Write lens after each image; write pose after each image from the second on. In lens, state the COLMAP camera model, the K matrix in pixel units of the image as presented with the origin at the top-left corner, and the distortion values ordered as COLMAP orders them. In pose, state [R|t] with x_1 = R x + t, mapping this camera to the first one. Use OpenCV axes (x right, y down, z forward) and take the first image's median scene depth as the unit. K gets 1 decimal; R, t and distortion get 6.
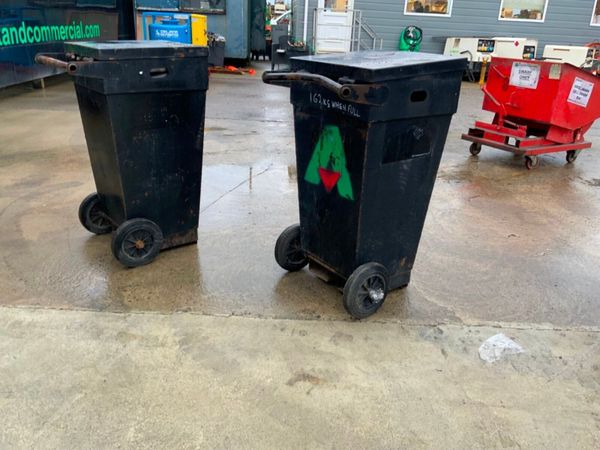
lens RADIAL K [[495.7, 0, 299.7], [0, 495.7, 222.0], [0, 0, 1]] dist [0.073372, -0.130325]
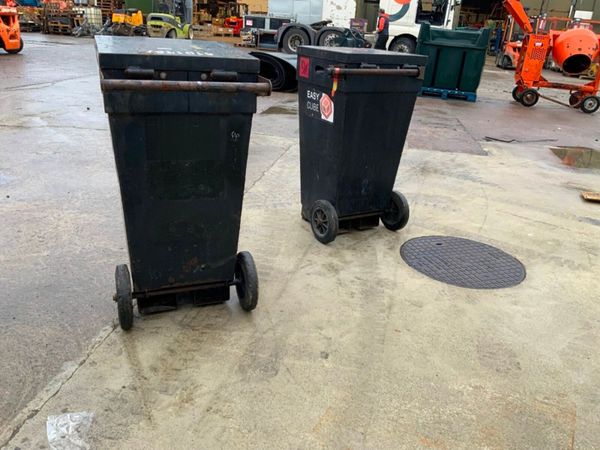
lens RADIAL K [[495.7, 0, 300.1], [0, 495.7, 225.6], [0, 0, 1]] dist [0.073372, -0.130325]
pose [[0.162276, -0.401209, 0.901498, -0.074105], [0.311293, 0.887768, 0.339064, -0.143990], [-0.936356, 0.225608, 0.268957, 0.371667]]
